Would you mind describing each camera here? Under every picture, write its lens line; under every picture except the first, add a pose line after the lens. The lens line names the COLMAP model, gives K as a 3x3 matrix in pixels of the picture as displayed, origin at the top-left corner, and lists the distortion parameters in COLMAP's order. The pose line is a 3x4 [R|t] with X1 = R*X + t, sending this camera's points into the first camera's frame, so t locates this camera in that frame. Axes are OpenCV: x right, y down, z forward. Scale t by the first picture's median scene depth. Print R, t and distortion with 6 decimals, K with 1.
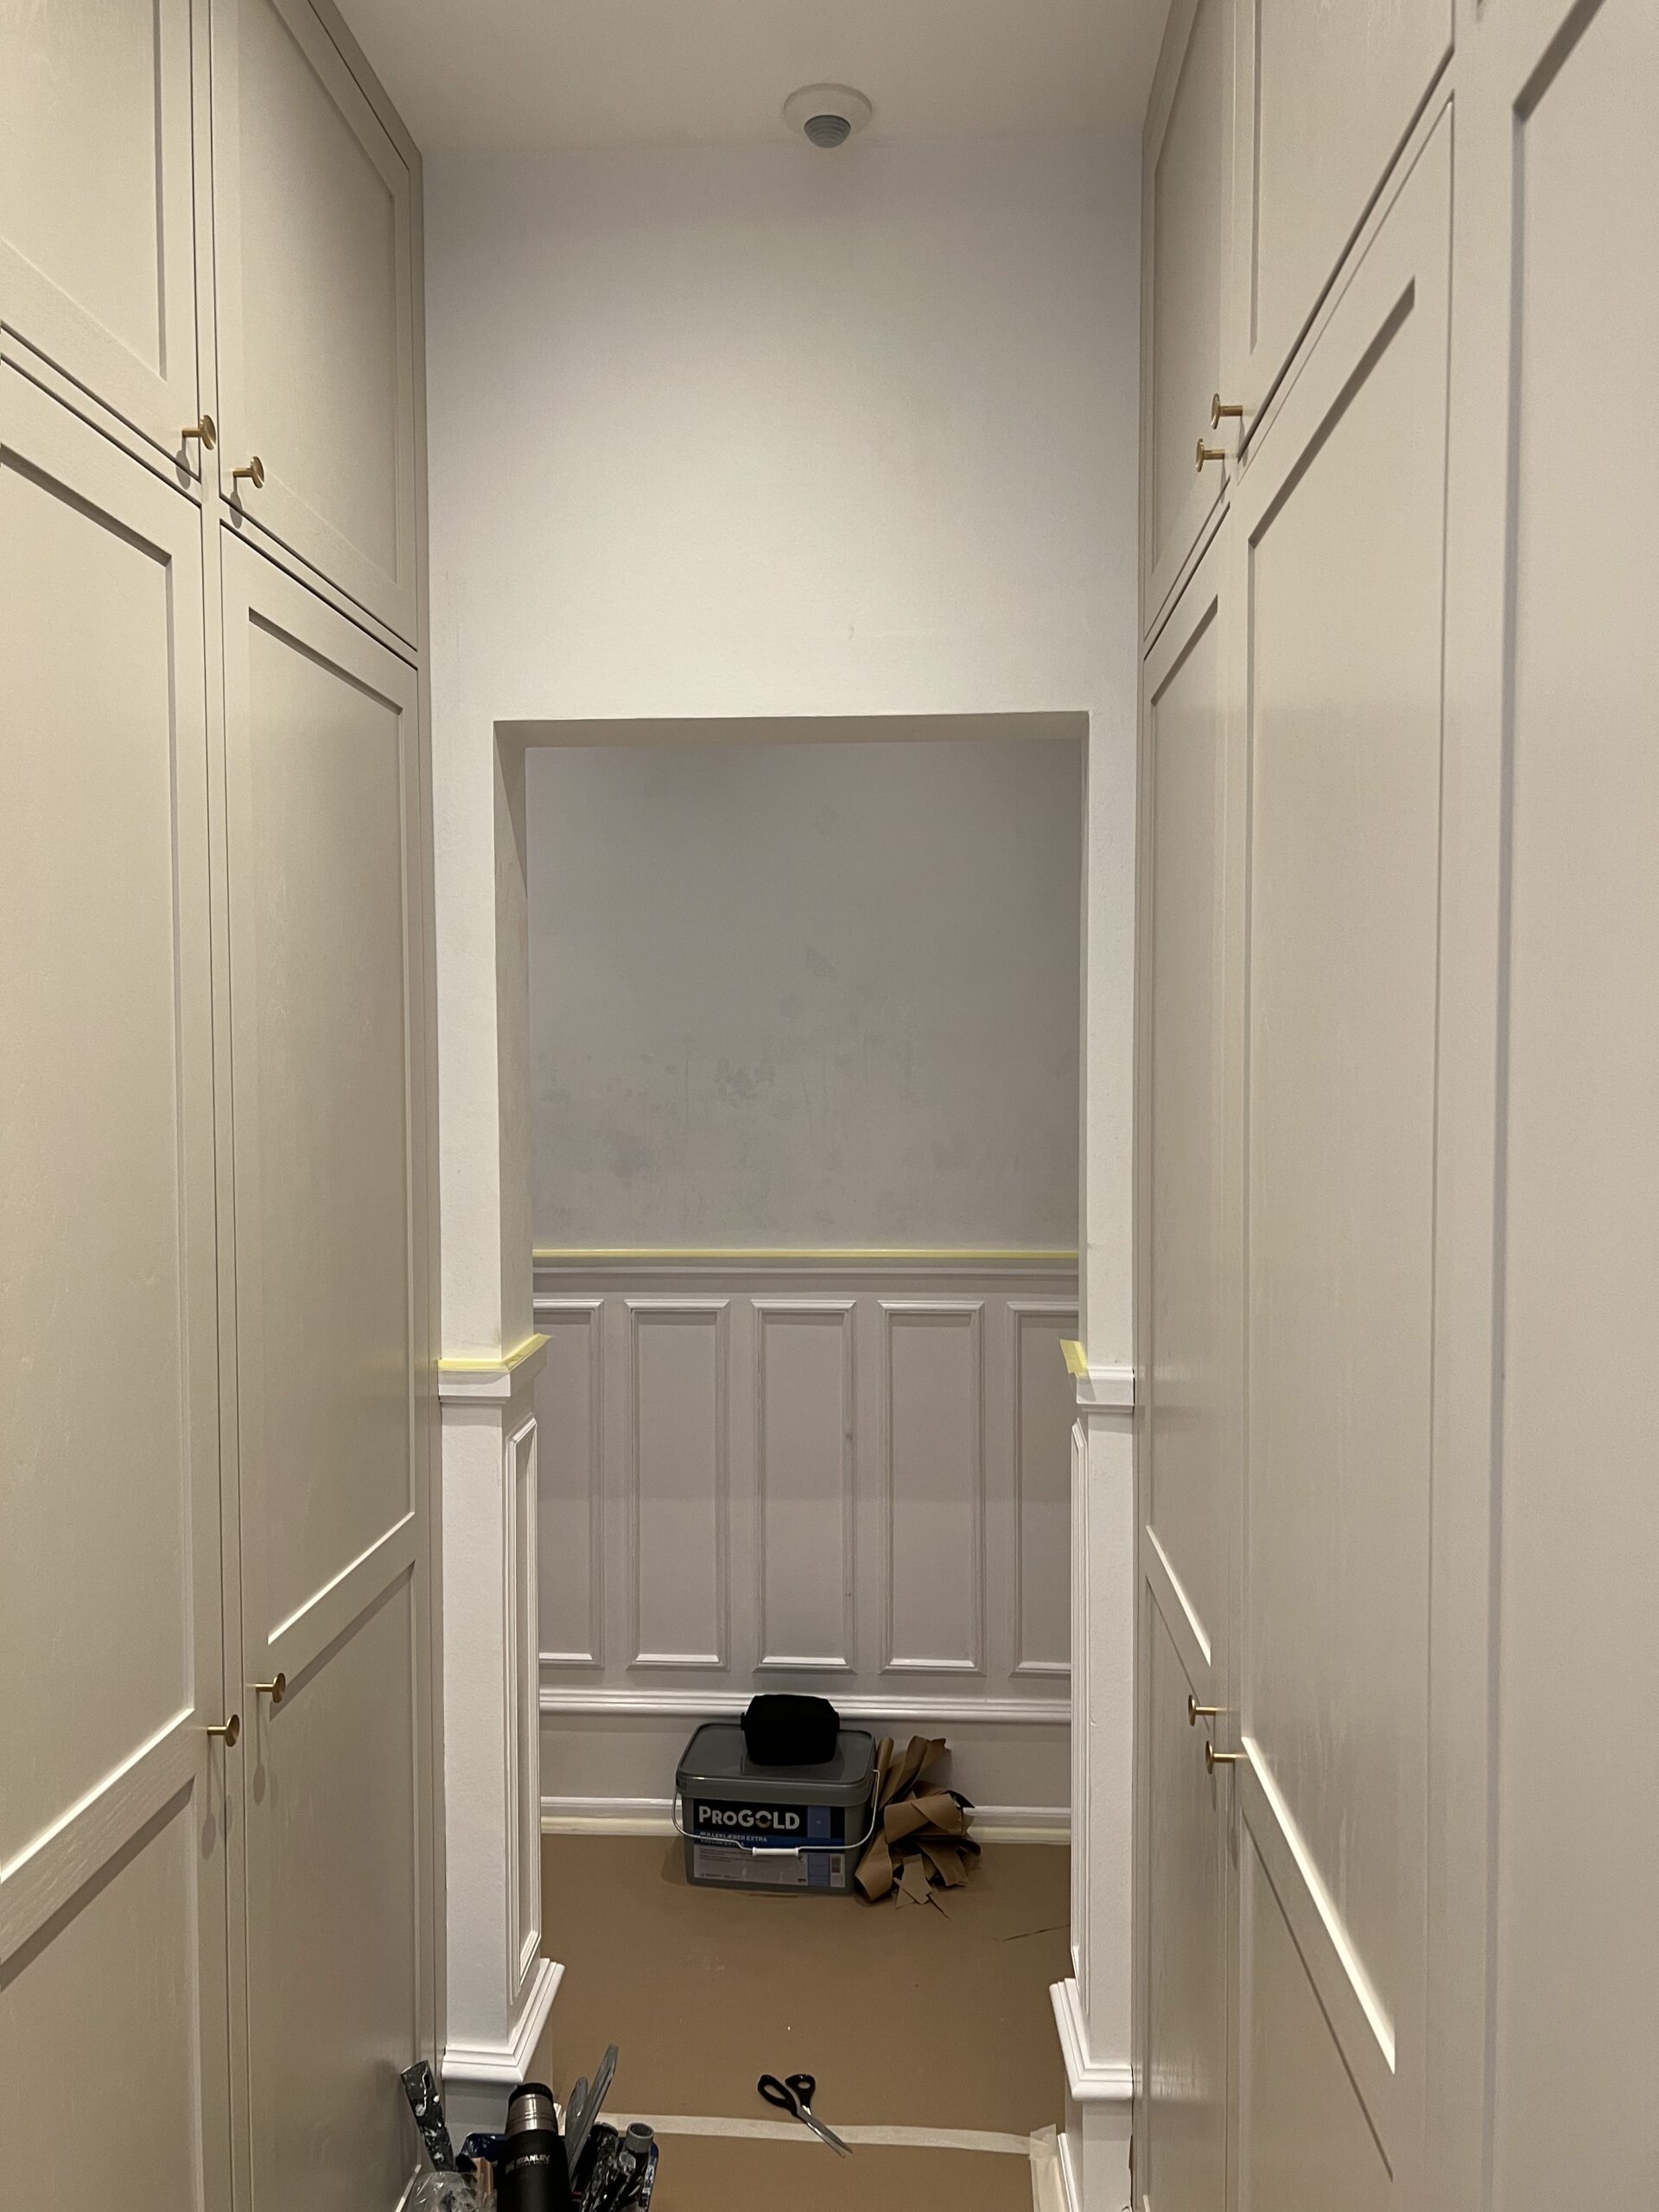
lens RADIAL K [[1658.5, 0, 825.2], [0, 1658.5, 1117.4], [0, 0, 1]] dist [0.018635, -0.039961]
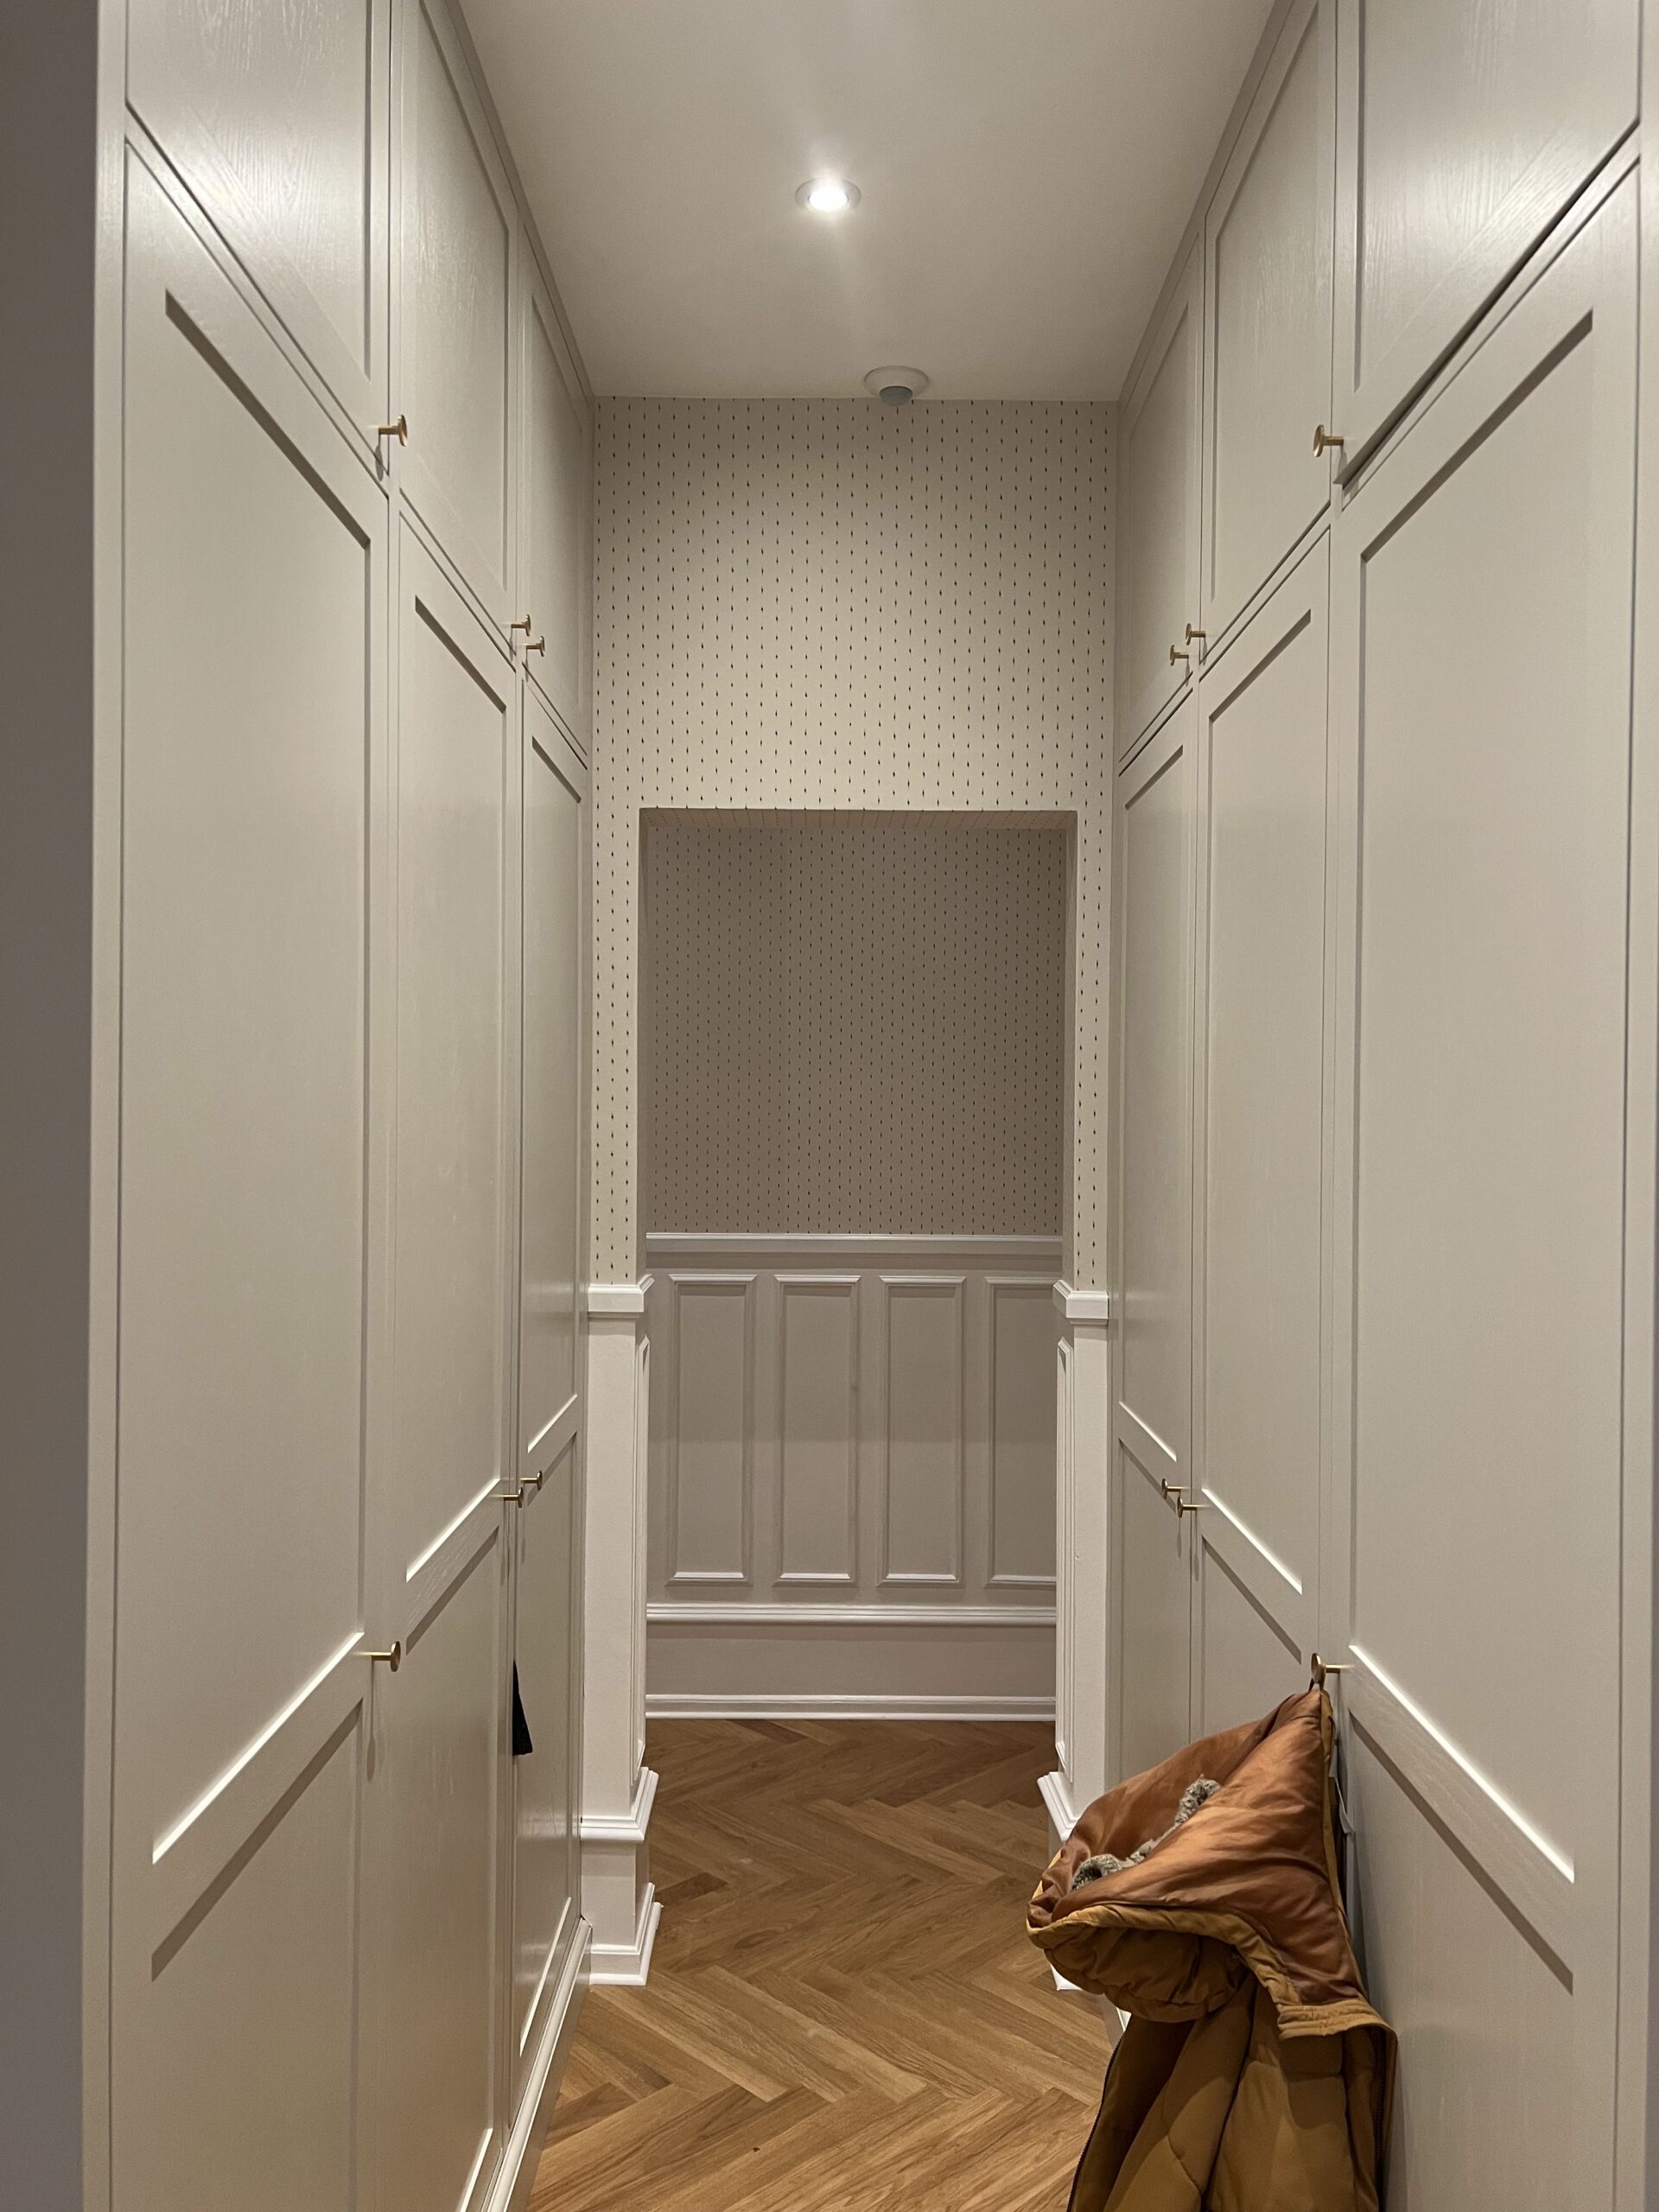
lens RADIAL K [[1658.5, 0, 827.8], [0, 1658.5, 1102.7], [0, 0, 1]] dist [0.018635, -0.039961]
pose [[0.998180, 0.011648, 0.059171, -0.114513], [-0.009022, 0.998970, -0.044464, 0.054390], [-0.059628, 0.043850, 0.997257, -0.315653]]
